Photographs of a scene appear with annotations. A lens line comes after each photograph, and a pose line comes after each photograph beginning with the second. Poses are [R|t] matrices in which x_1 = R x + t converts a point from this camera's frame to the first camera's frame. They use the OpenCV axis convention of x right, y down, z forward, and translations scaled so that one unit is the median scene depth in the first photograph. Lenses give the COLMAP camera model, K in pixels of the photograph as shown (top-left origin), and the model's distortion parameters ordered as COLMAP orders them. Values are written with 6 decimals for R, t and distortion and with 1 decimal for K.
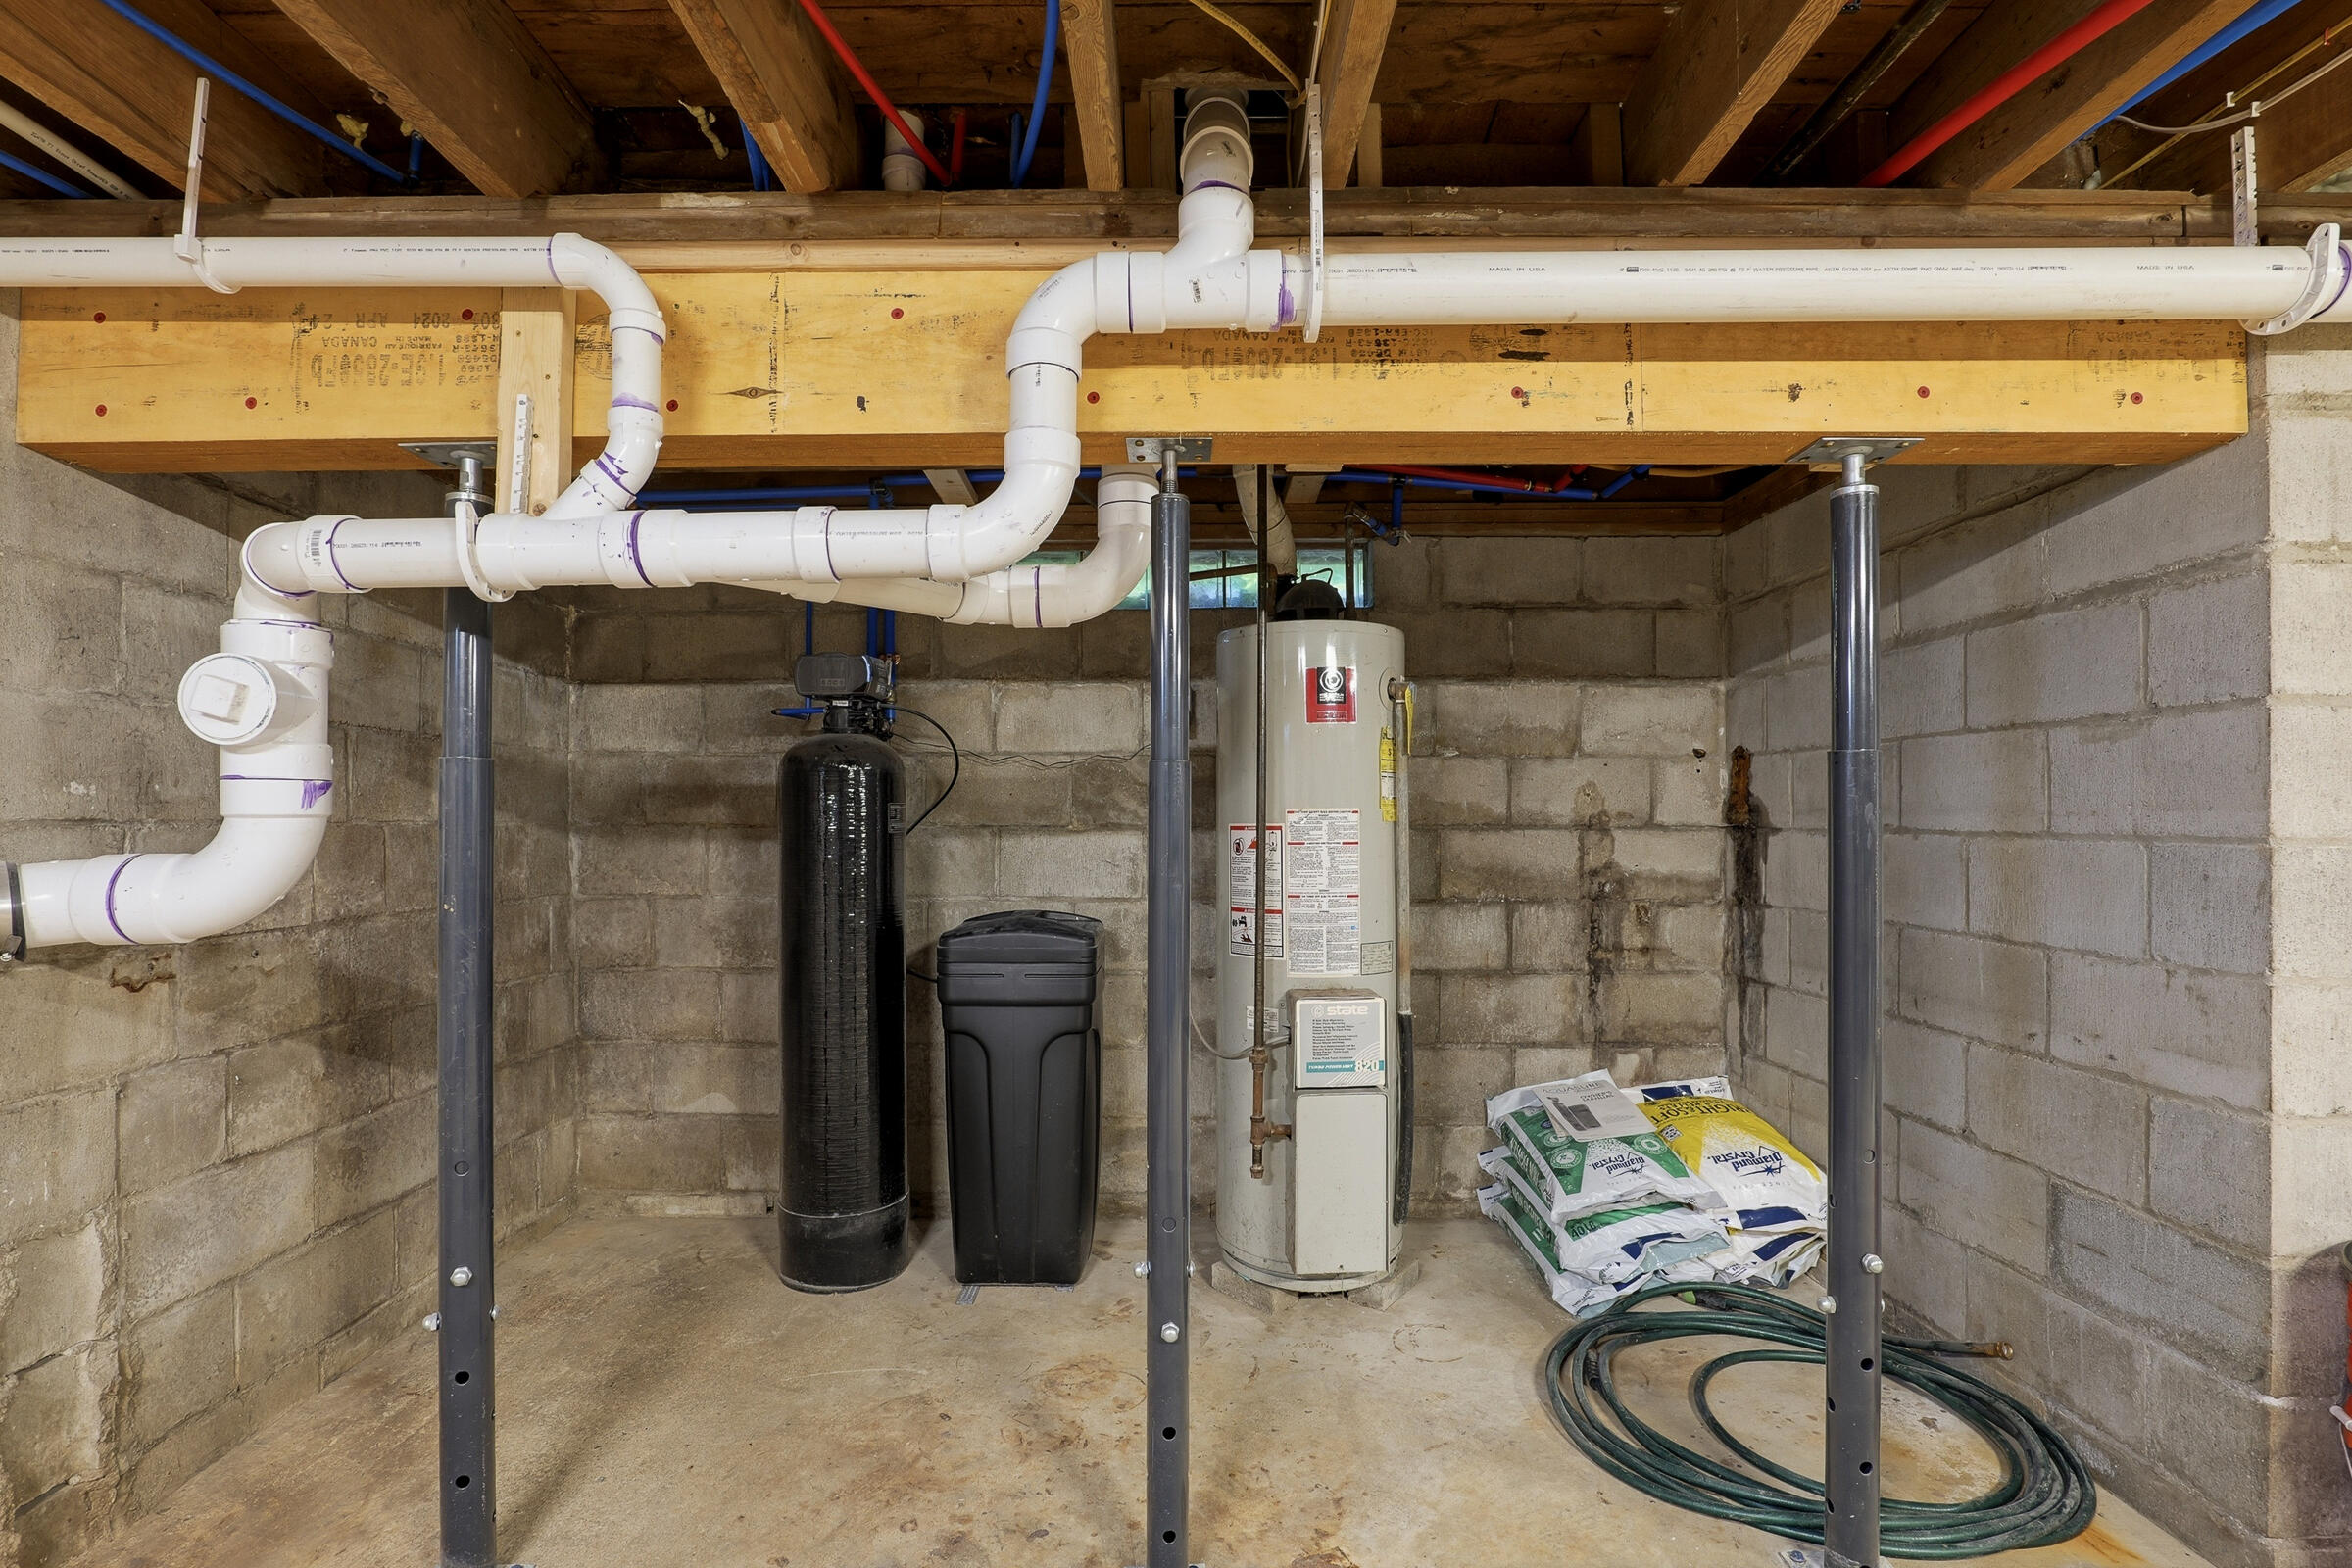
lens RADIAL K [[1096.3, 0, 1172.5], [0, 1096.3, 807.9], [0, 0, 1]] dist [-0.024695, 0.006434]
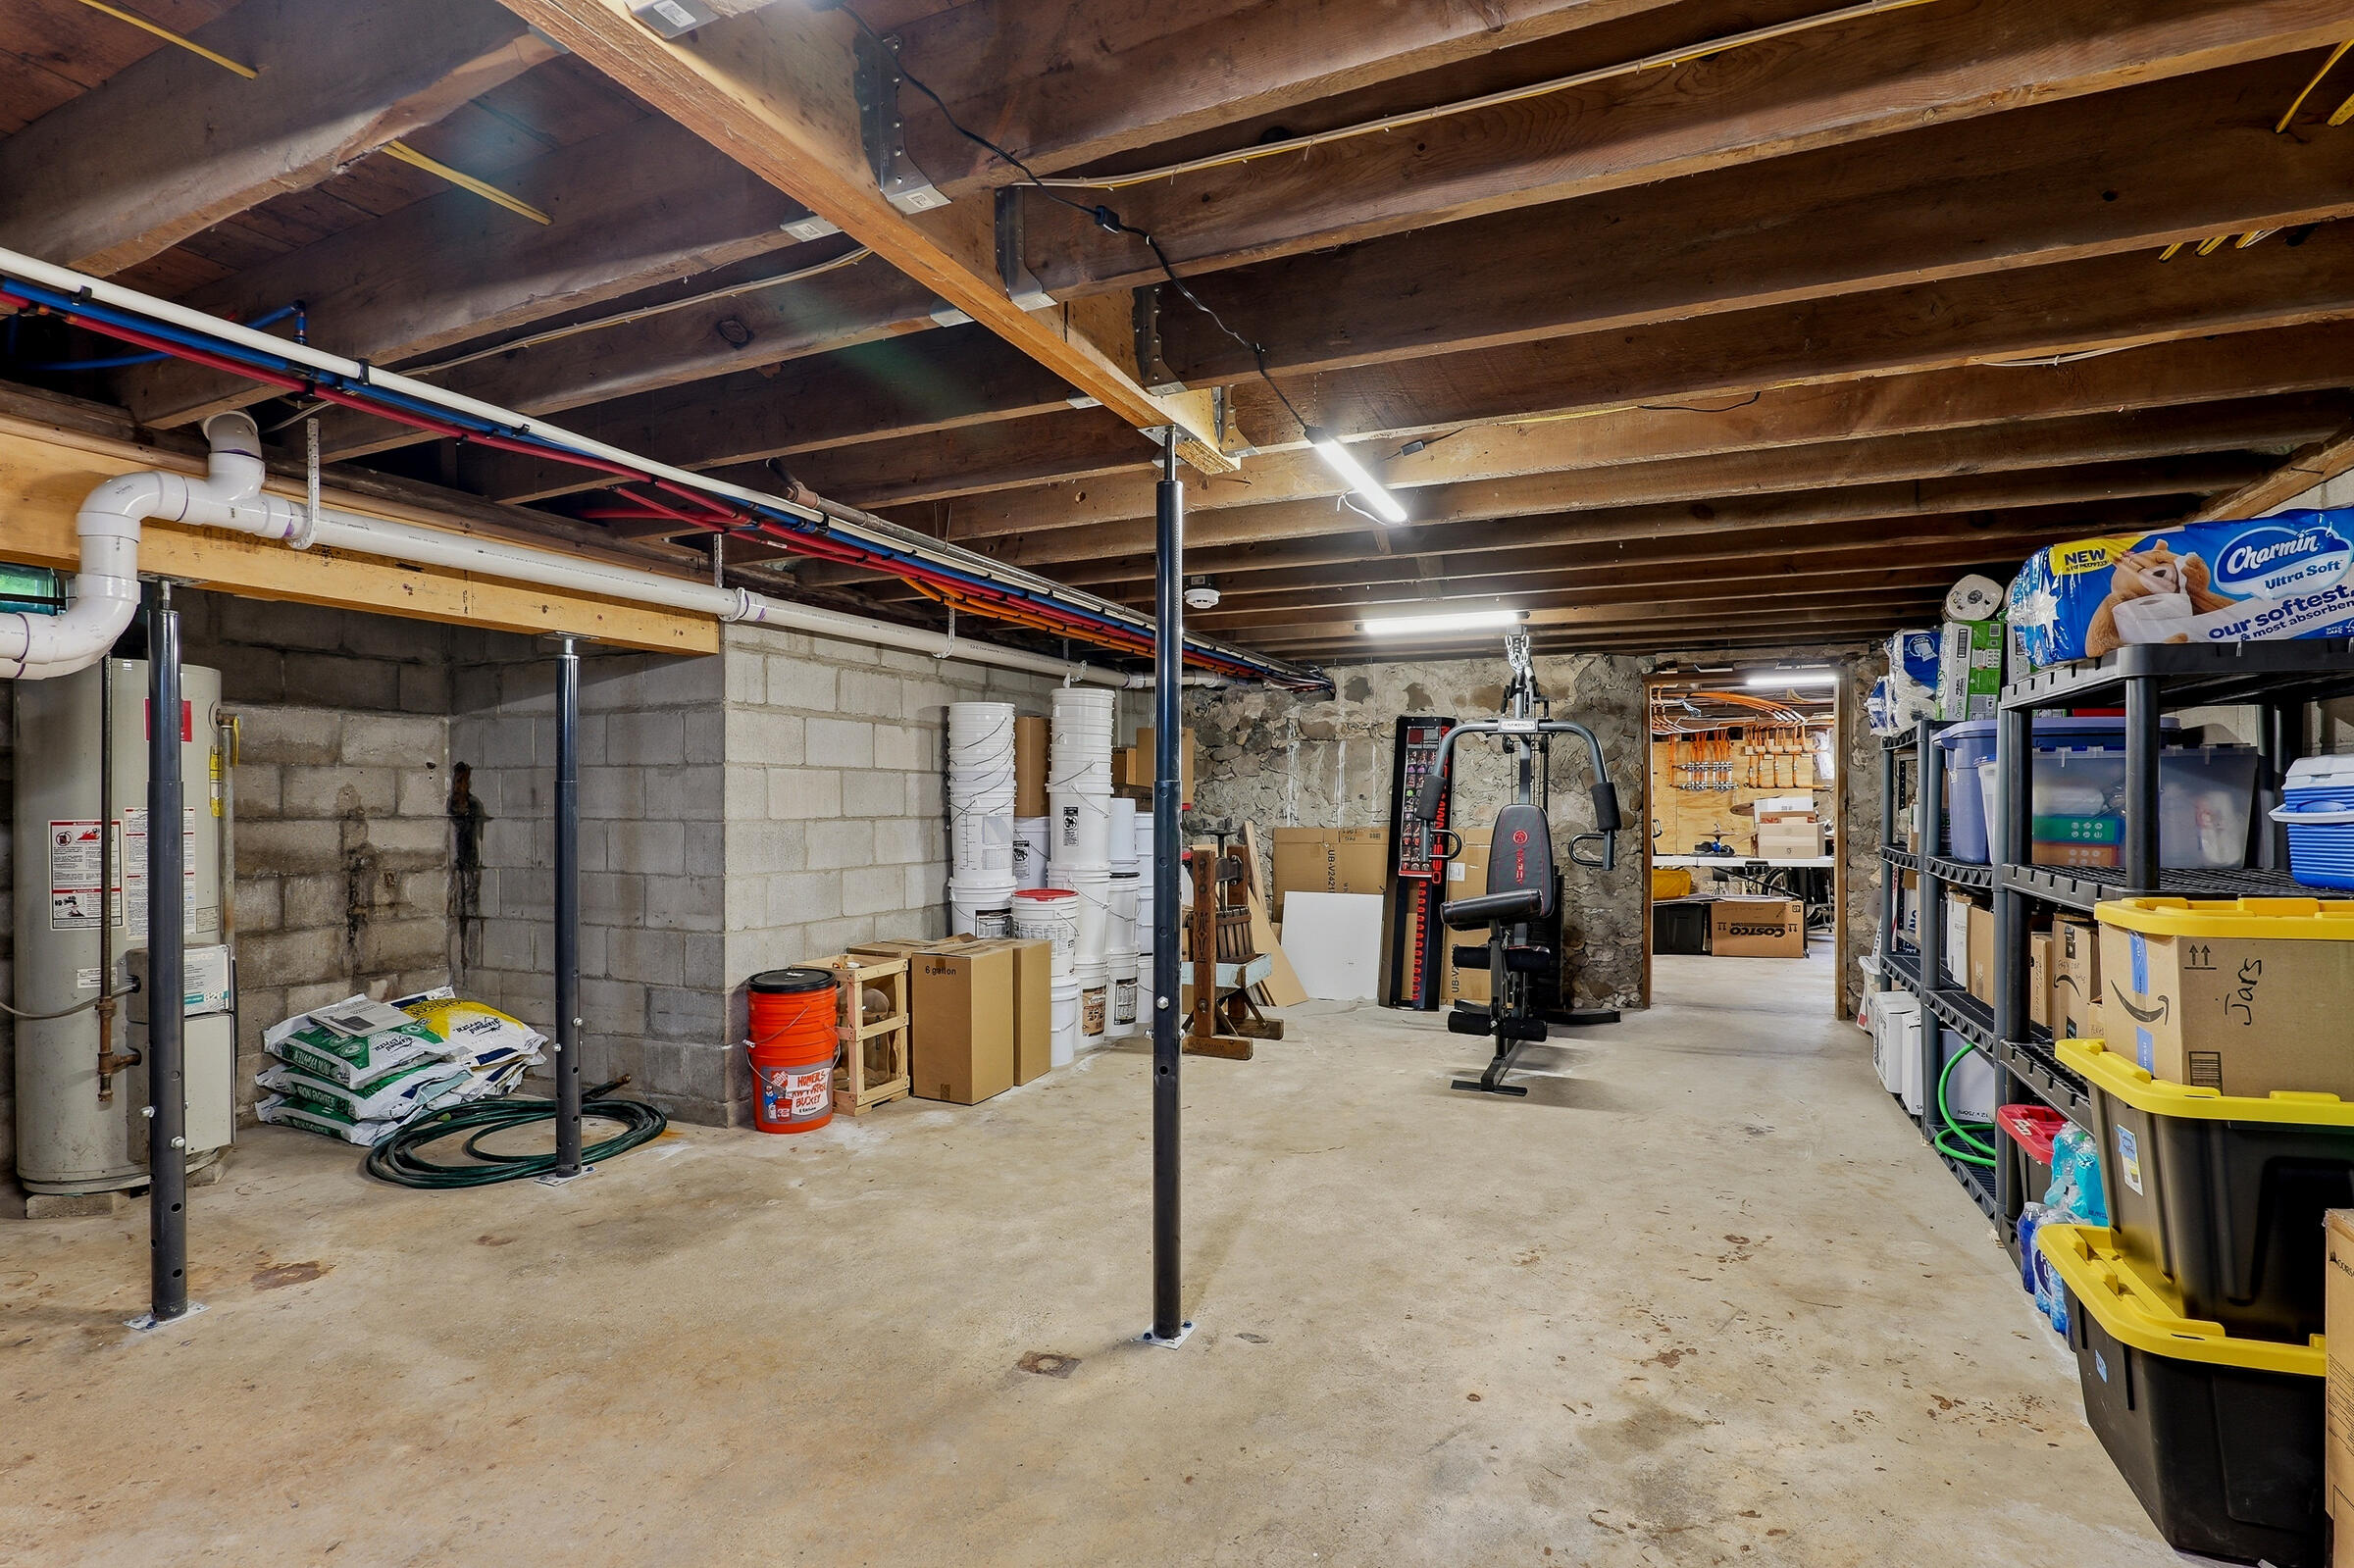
lens RADIAL K [[1097.1, 0, 1173.5], [0, 1097.1, 807.9], [0, 0, 1]] dist [-0.024695, 0.006434]
pose [[0.410084, -0.005756, 0.912029, -0.458808], [-0.008151, 0.999917, 0.009976, -0.017970], [-0.912011, -0.011525, 0.410003, -0.525659]]
